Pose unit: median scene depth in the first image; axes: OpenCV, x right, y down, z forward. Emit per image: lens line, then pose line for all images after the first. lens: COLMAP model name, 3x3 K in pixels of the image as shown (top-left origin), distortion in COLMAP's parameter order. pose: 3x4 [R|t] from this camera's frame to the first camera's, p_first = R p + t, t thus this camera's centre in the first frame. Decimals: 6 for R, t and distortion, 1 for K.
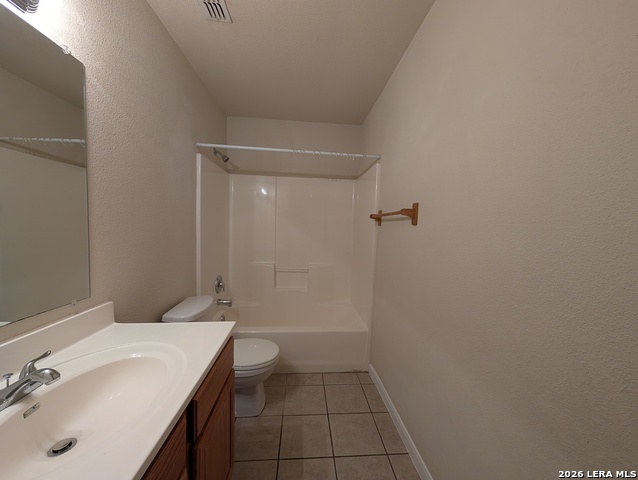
lens RADIAL K [[240.5, 0, 320.4], [0, 240.5, 240.3], [0, 0, 1]] dist [-0.000083, 0.000386]
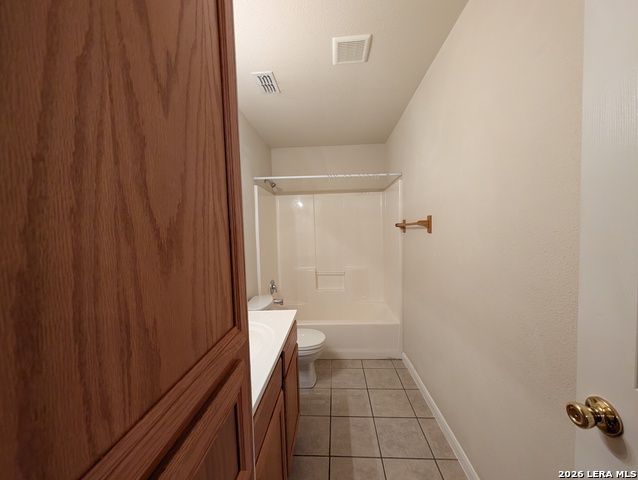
lens RADIAL K [[240.5, 0, 320.4], [0, 240.5, 240.3], [0, 0, 1]] dist [-0.000083, 0.000386]
pose [[0.989014, -0.052106, -0.138333, 0.002381], [0.049826, 0.998560, -0.019893, -0.021284], [0.139170, 0.012782, 0.990186, -0.220922]]
